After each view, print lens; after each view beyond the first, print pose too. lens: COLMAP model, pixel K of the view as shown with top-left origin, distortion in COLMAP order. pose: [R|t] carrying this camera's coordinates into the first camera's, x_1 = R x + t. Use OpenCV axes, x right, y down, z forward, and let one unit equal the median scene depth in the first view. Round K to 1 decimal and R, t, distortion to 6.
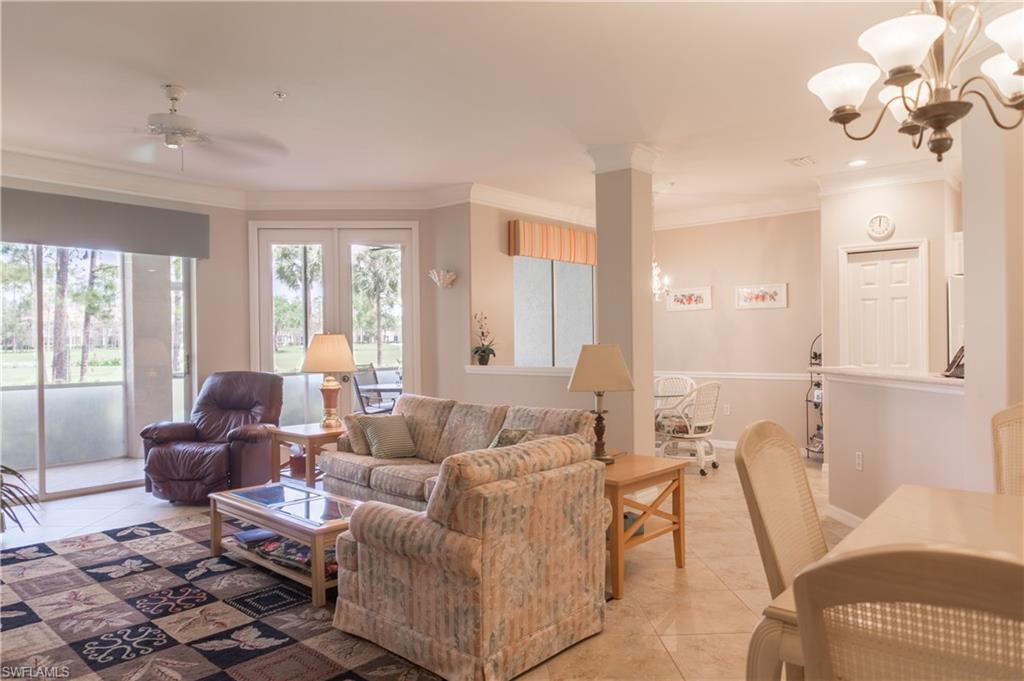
lens RADIAL K [[696.4, 0, 511.1], [0, 696.4, 343.4], [0, 0, 1]] dist [0.003809, 0.006452]
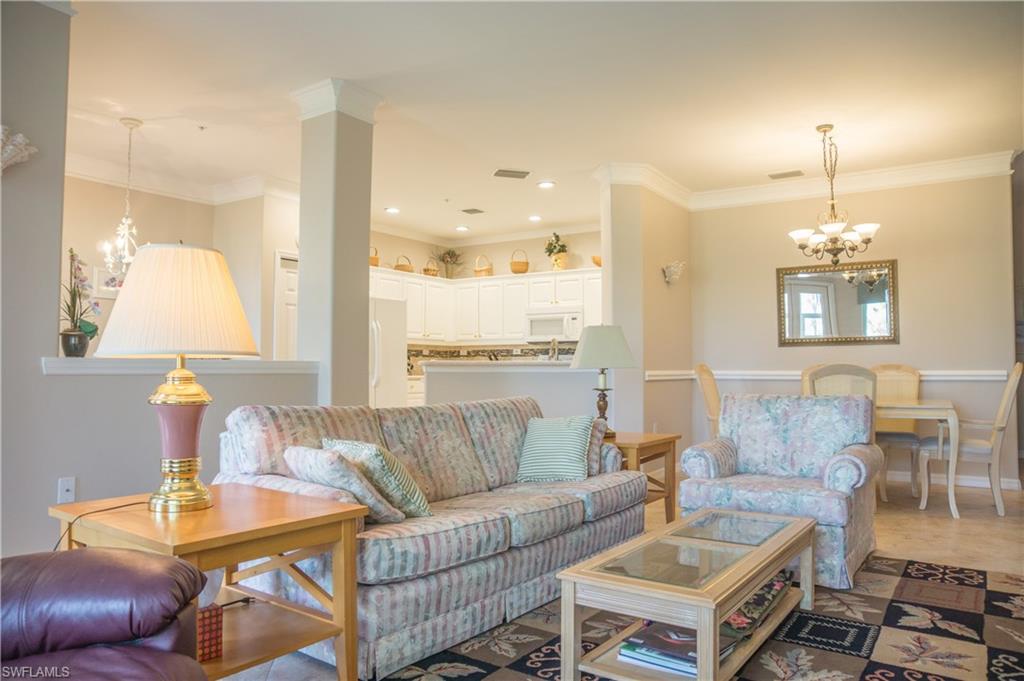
lens RADIAL K [[696.4, 0, 509.9], [0, 696.4, 343.2], [0, 0, 1]] dist [0.003809, 0.006452]
pose [[-0.173717, 0.052071, 0.983418, -1.097791], [-0.004496, 0.998549, -0.053666, 0.095936], [-0.984785, -0.013744, -0.173231, 1.538707]]
